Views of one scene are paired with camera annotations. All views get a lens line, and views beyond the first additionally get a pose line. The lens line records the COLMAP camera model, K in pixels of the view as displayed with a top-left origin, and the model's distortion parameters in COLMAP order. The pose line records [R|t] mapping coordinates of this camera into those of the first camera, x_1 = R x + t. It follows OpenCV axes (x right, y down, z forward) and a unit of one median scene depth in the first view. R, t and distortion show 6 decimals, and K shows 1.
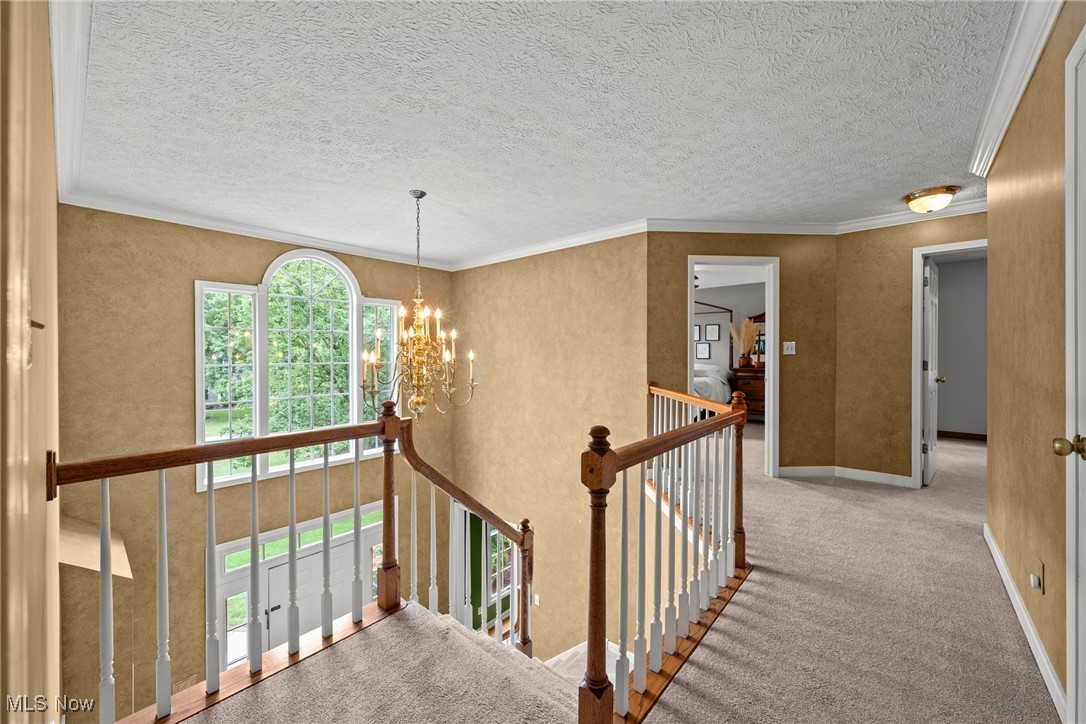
lens RADIAL K [[436.0, 0, 542.1], [0, 436.0, 358.3], [0, 0, 1]] dist [-0.000101, 0.000026]
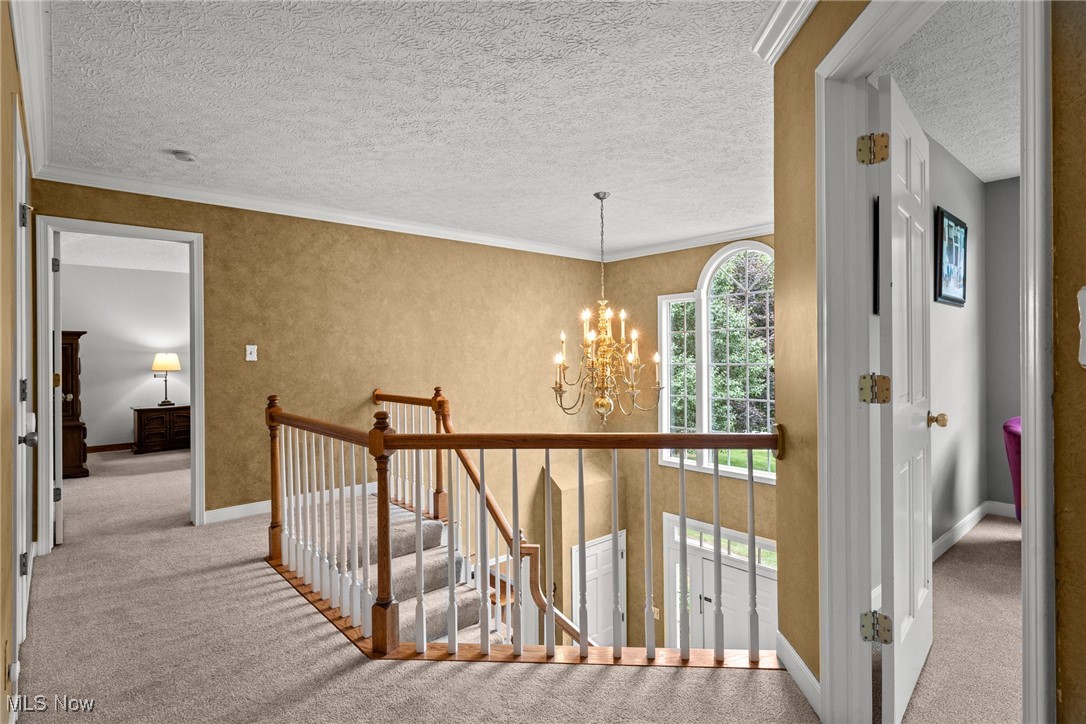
lens RADIAL K [[554.8, 0, 543.0], [0, 554.8, 362.0], [0, 0, 1]] dist [0.001022, 0.000072]
pose [[-0.128947, 0.010642, -0.991594, 0.967997], [-0.002486, 0.999936, 0.011055, -0.008768], [0.991648, 0.003891, -0.128913, 1.001356]]
